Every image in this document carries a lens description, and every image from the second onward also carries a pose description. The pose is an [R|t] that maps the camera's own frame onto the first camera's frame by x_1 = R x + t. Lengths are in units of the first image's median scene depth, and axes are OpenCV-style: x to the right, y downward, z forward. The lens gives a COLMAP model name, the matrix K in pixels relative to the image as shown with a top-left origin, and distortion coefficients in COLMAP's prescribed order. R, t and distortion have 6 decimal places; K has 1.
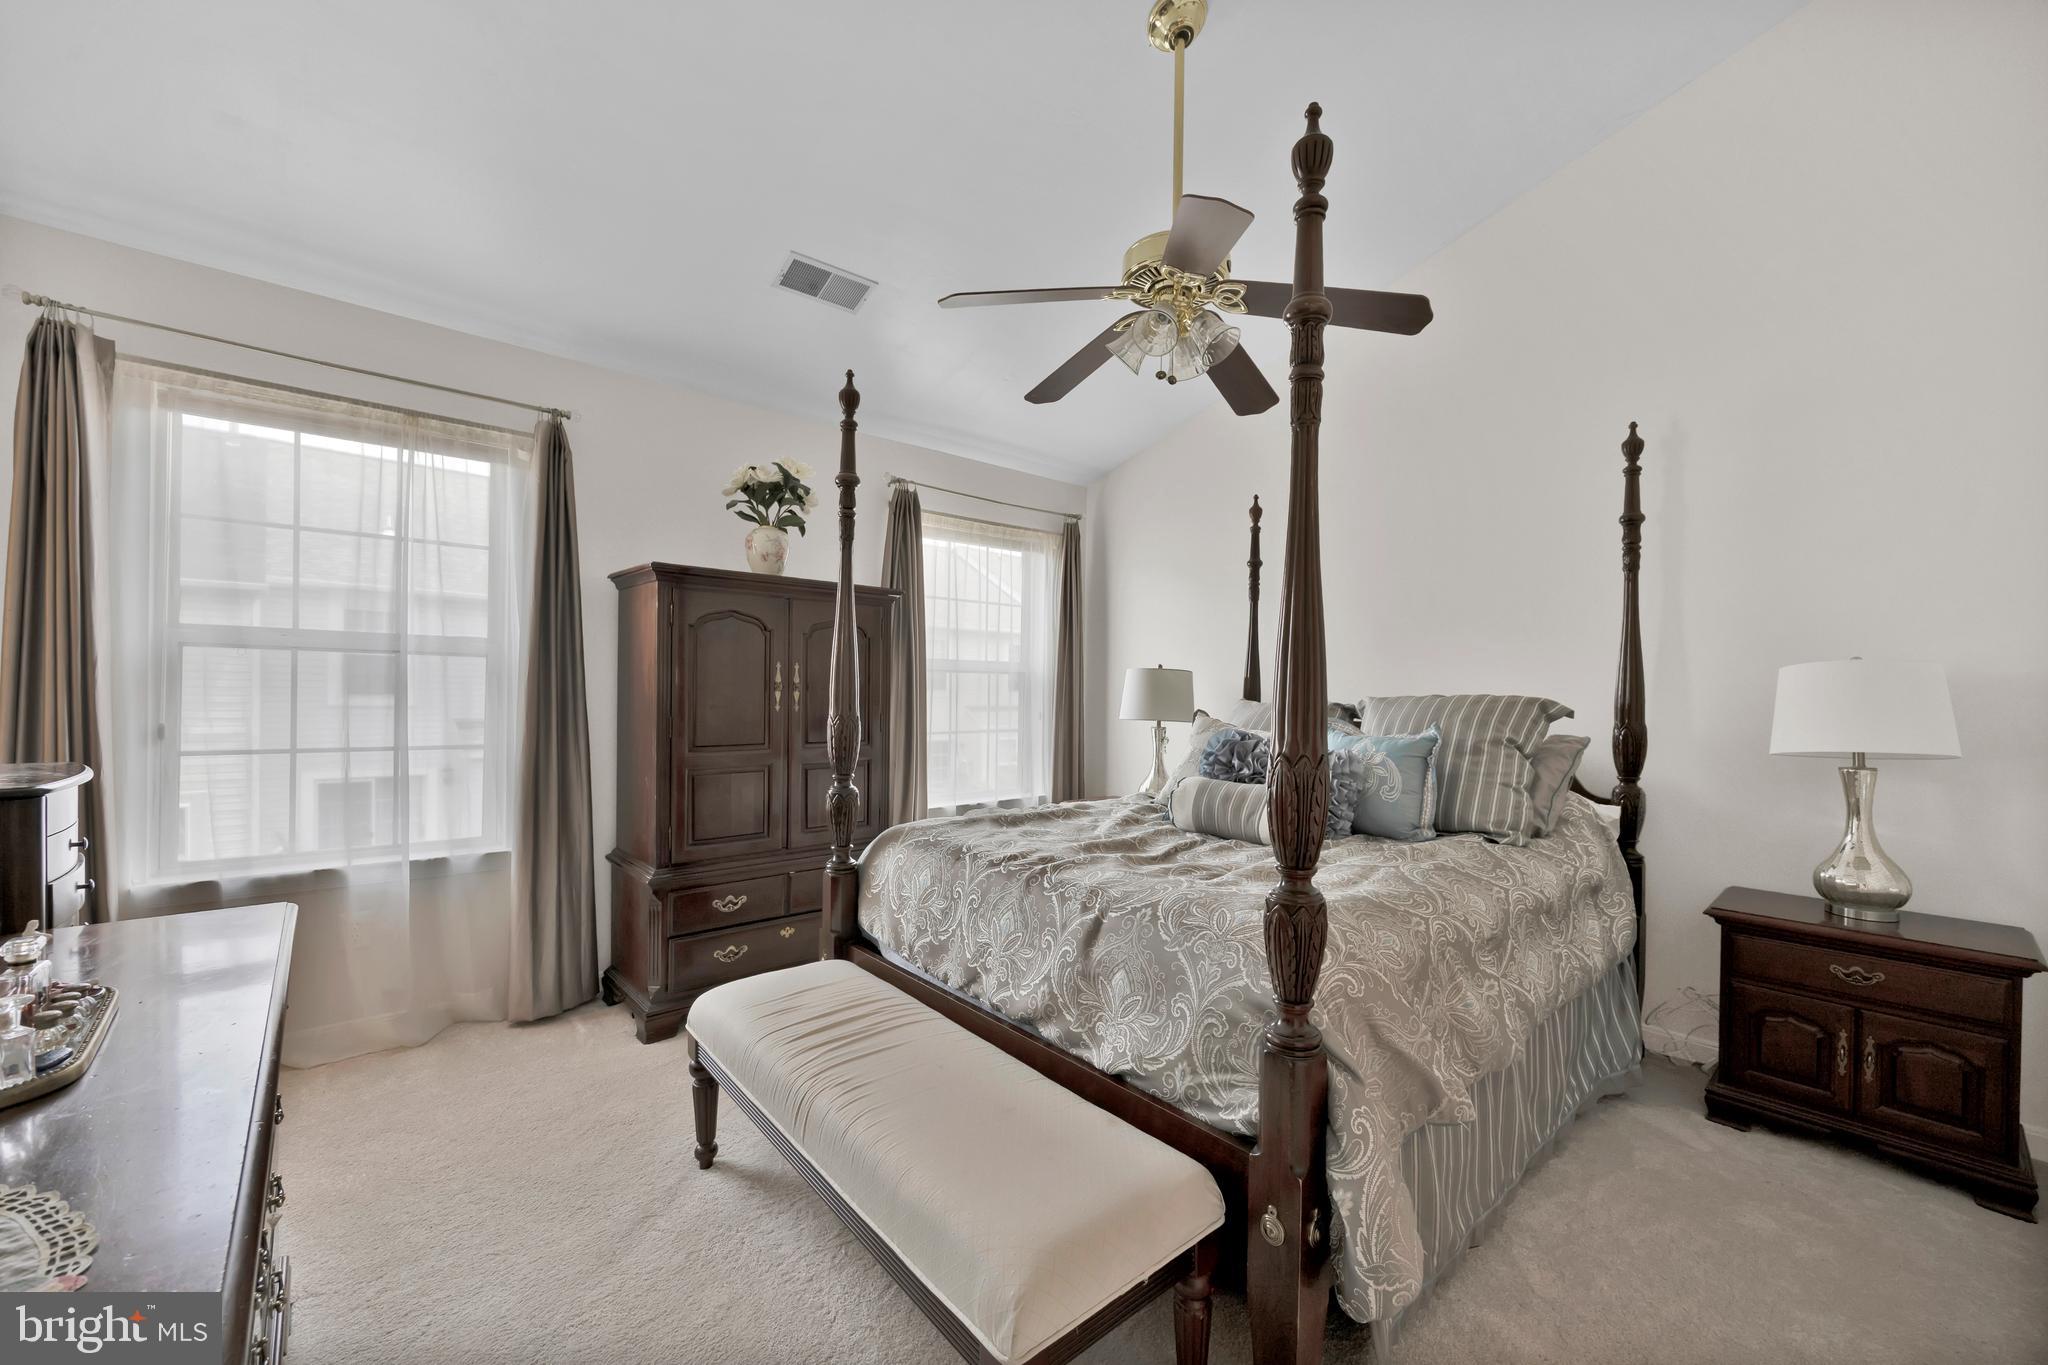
lens RADIAL K [[785.6, 0, 1024.0], [0, 785.6, 682.5], [0, 0, 1]] dist [-0.006531, 0.000146]
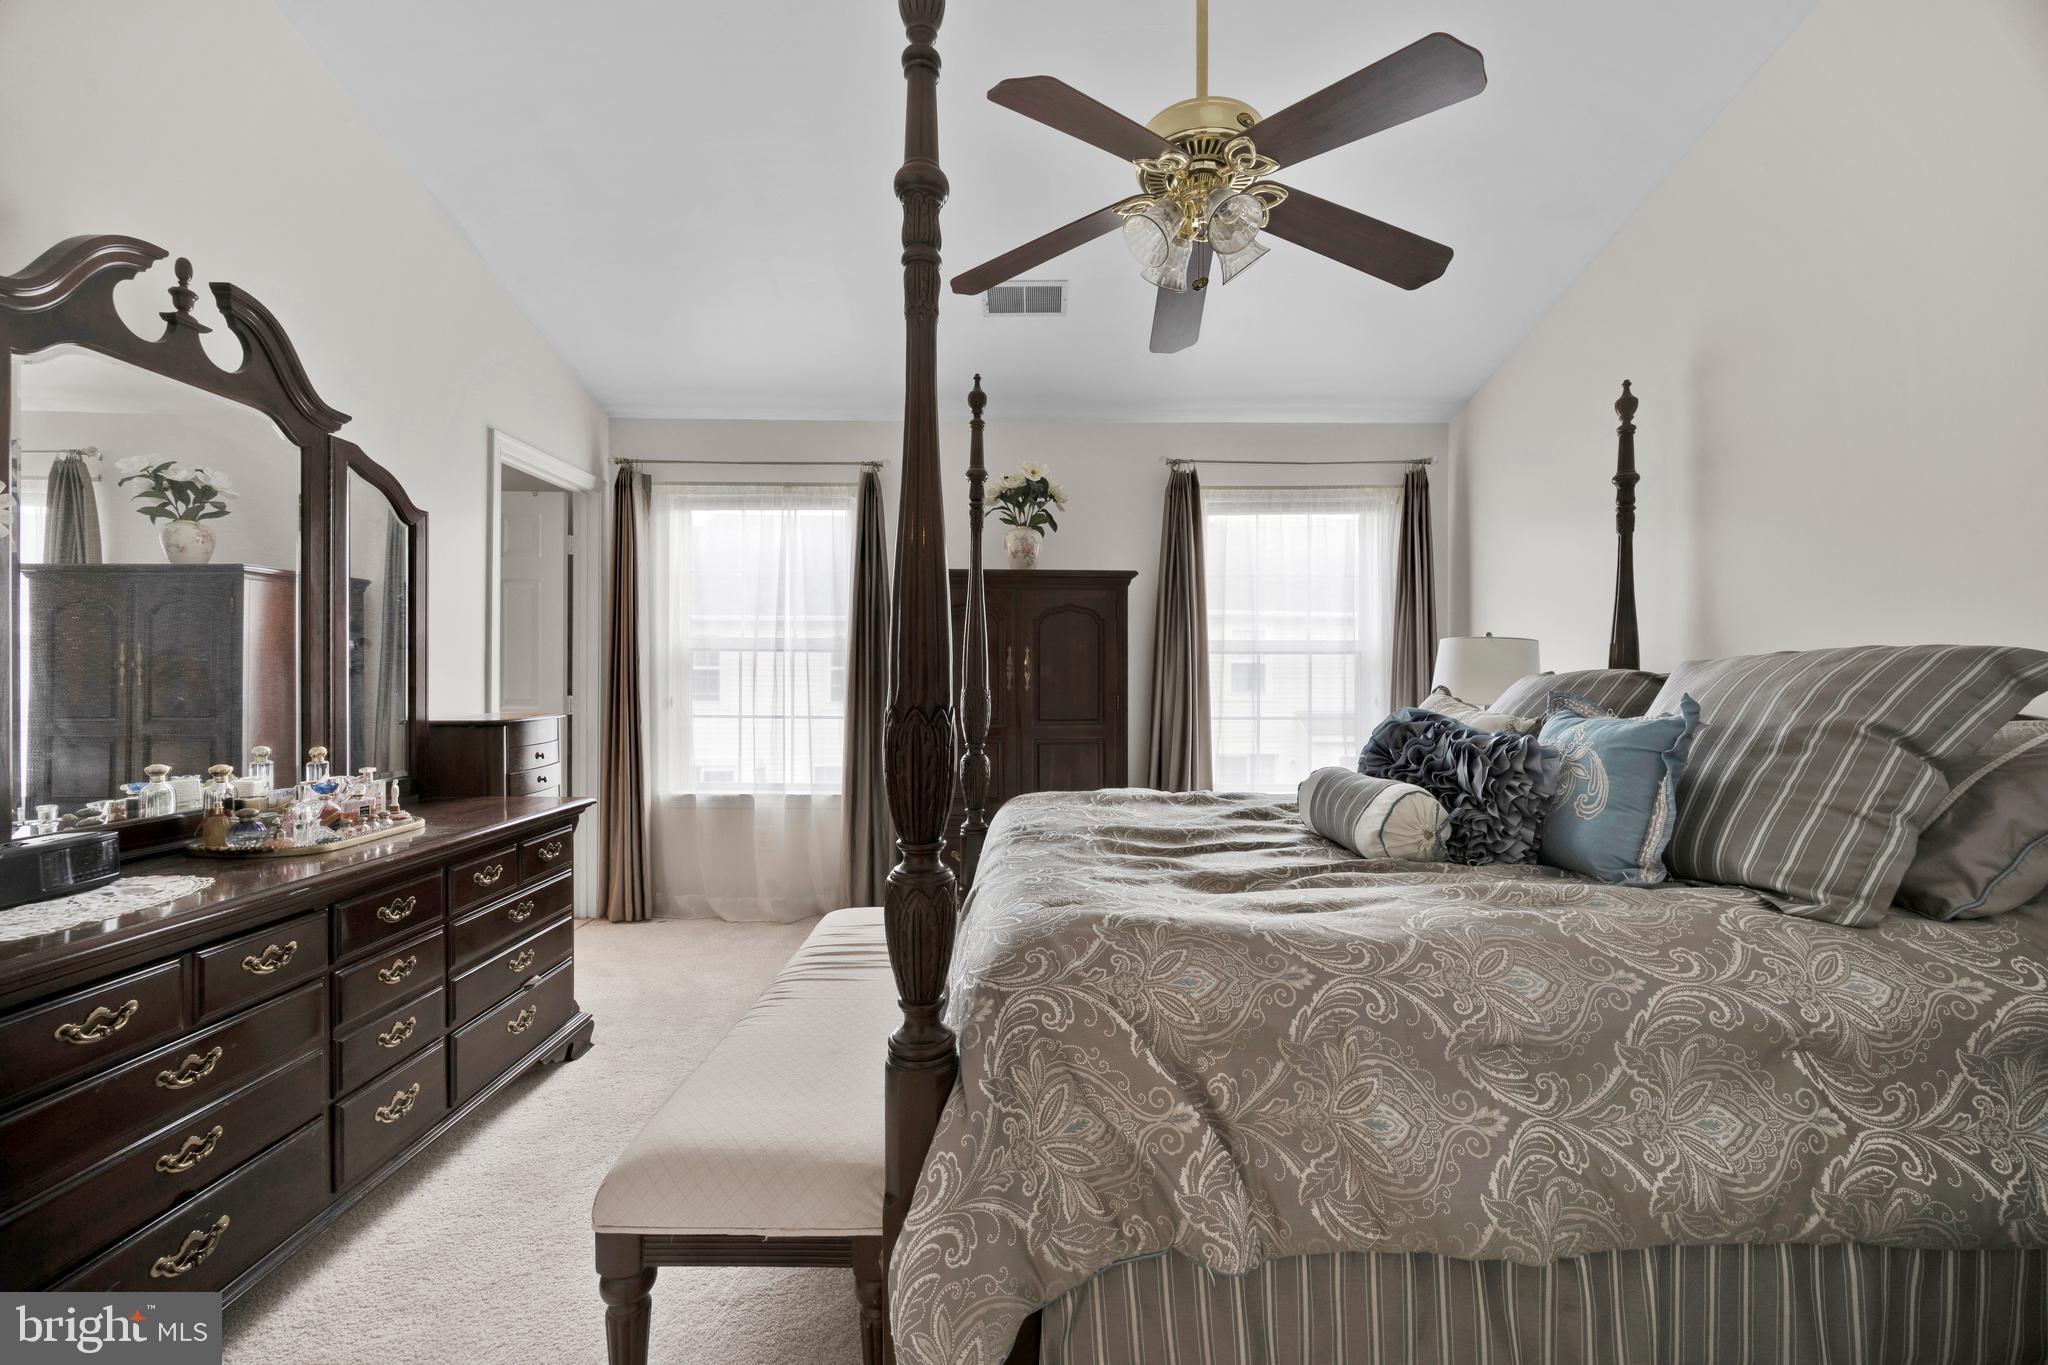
lens RADIAL K [[756.8, 0, 1022.3], [0, 756.8, 672.4], [0, 0, 1]] dist [-0.006677, 0.000110]
pose [[0.764250, -0.020831, -0.644584, 0.457634], [0.014055, 0.999779, -0.015646, 0.032458], [0.644767, 0.002898, 0.764374, 0.214887]]
